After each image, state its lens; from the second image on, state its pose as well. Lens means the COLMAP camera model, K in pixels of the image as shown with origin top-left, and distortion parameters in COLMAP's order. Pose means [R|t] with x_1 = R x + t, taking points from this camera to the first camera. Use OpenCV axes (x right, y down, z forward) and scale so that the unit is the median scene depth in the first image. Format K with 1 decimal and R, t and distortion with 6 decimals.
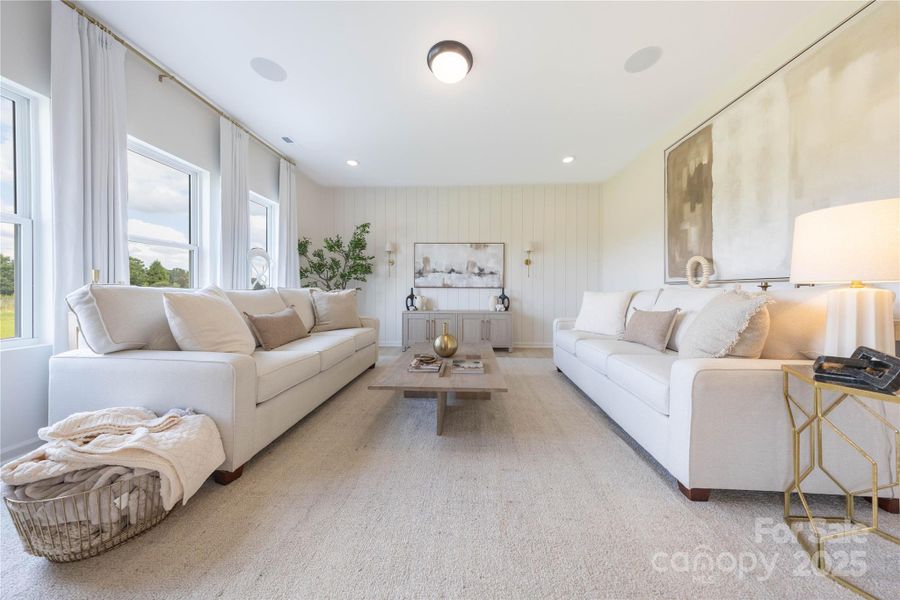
lens RADIAL K [[270.8, 0, 465.3], [0, 270.8, 292.0], [0, 0, 1]] dist [0.000155, -0.000162]
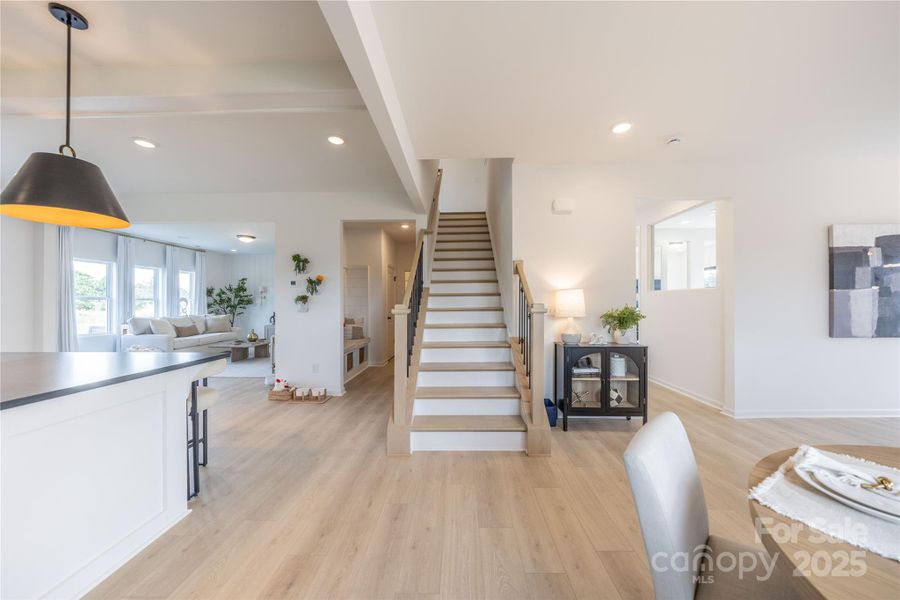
lens RADIAL K [[301.5, 0, 446.9], [0, 301.5, 300.7], [0, 0, 1]] dist [-0.003608, -0.000267]
pose [[0.999977, -0.006039, 0.003174, 1.350068], [0.006089, 0.999850, -0.016222, -0.072307], [-0.003076, 0.016241, 0.999863, -1.430123]]
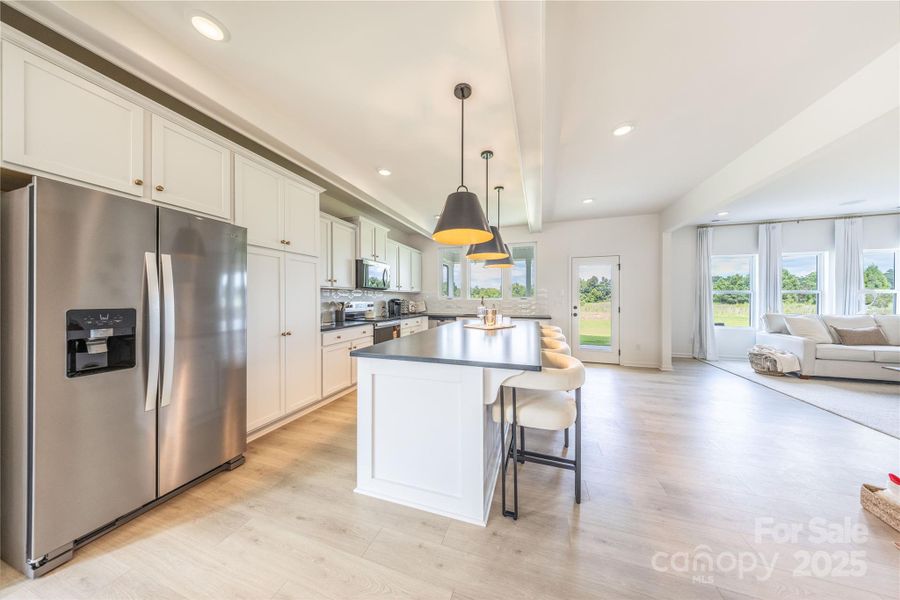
lens RADIAL K [[270.8, 0, 452.5], [0, 270.8, 302.0], [0, 0, 1]] dist [0.000155, -0.000162]
pose [[-0.279275, 0.006997, -0.960186, 1.332519], [-0.002753, 0.999964, 0.008088, -0.079059], [0.960207, 0.004902, -0.279245, -0.821512]]
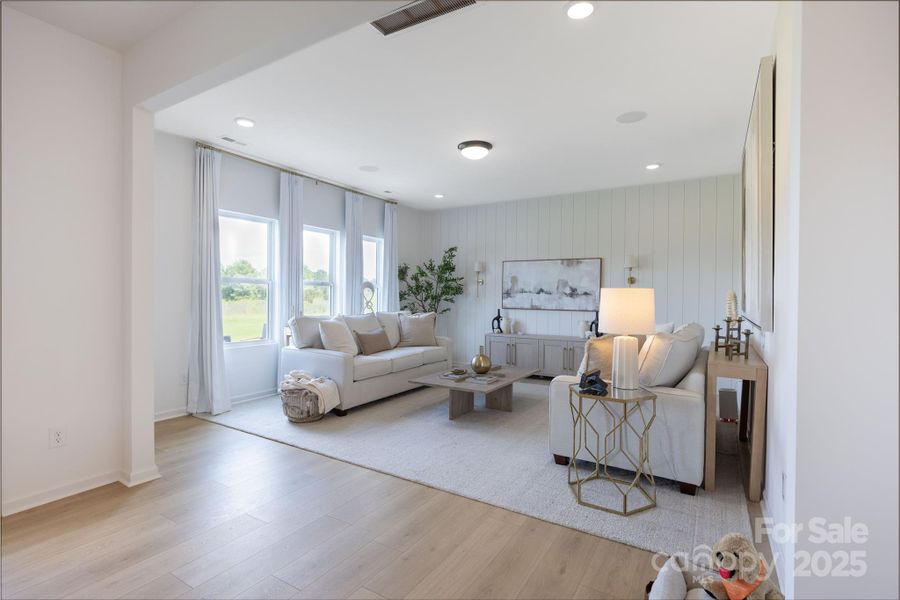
lens RADIAL K [[427.3, 0, 453.6], [0, 427.3, 296.2], [0, 0, 1]] dist [0.006643, -0.000283]
pose [[0.870006, 0.004841, -0.493017, 0.584988], [-0.008566, 0.999949, -0.005298, -0.073914], [0.492967, 0.008832, 0.870003, -0.563413]]
